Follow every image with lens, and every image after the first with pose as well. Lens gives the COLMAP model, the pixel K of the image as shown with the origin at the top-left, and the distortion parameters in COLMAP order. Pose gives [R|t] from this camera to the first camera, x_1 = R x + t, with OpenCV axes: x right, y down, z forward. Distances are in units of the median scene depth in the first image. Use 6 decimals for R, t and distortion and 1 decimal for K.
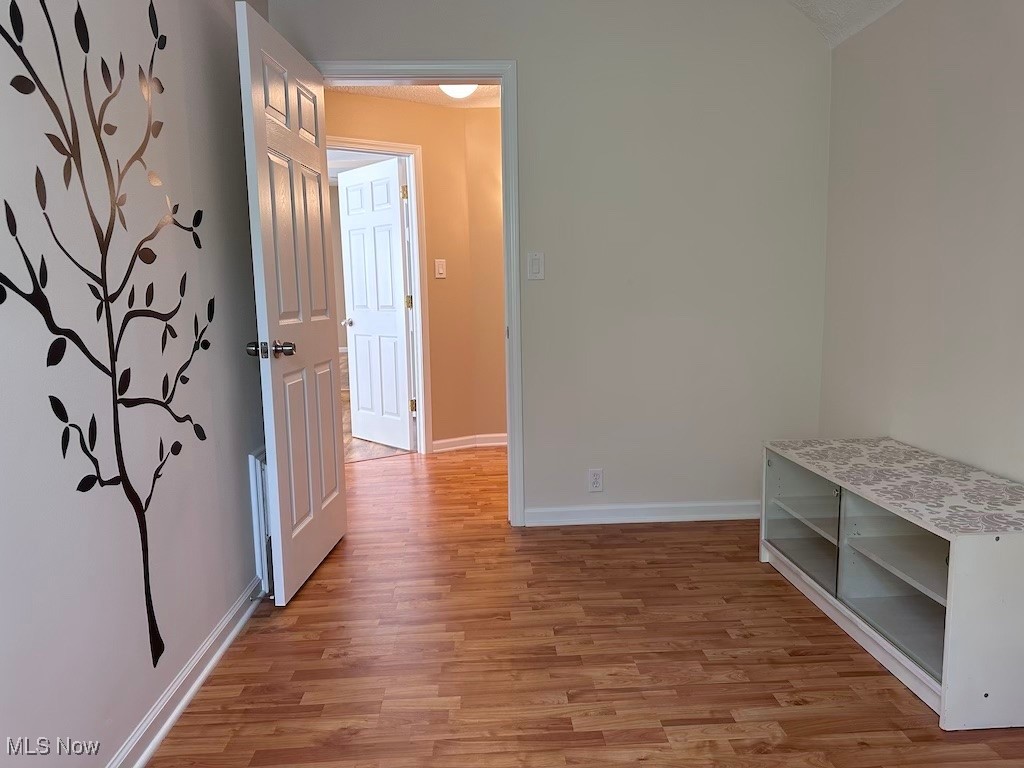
lens RADIAL K [[719.6, 0, 514.5], [0, 719.6, 381.4], [0, 0, 1]] dist [0.072431, -0.093052]
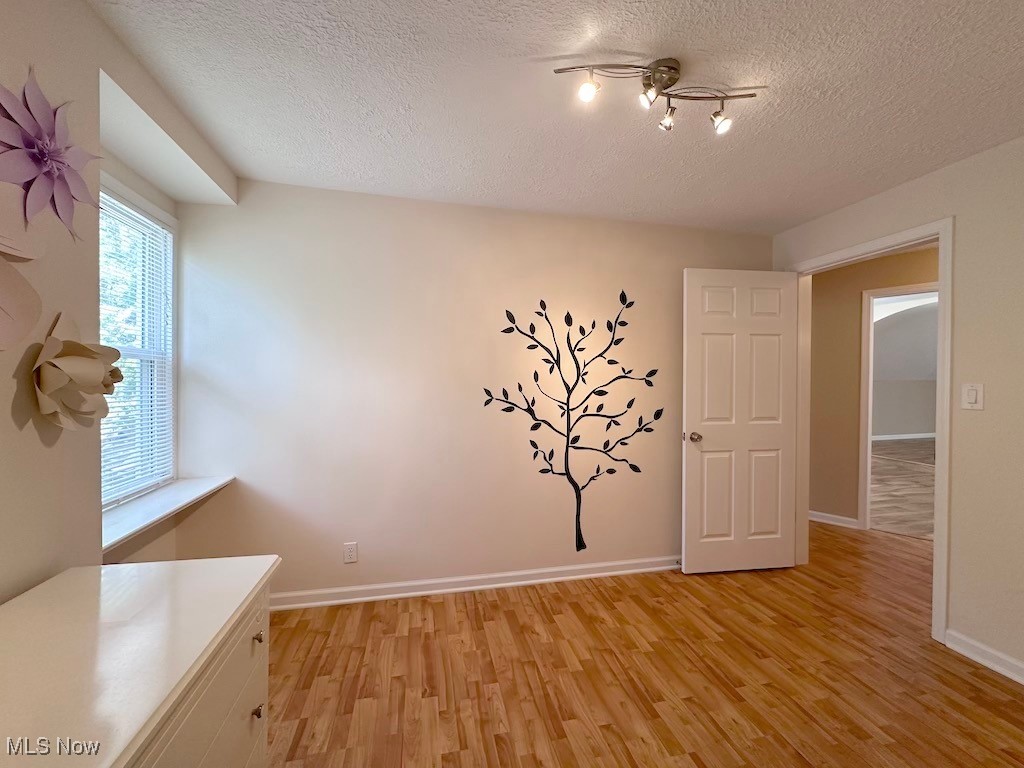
lens RADIAL K [[409.7, 0, 512.3], [0, 409.7, 379.3], [0, 0, 1]] dist [-0.004514, 0.001325]
pose [[0.169645, 0.021436, -0.985272, 0.874741], [-0.126460, 0.991972, -0.000192, -0.182082], [0.977358, 0.124630, 0.170994, 0.444352]]
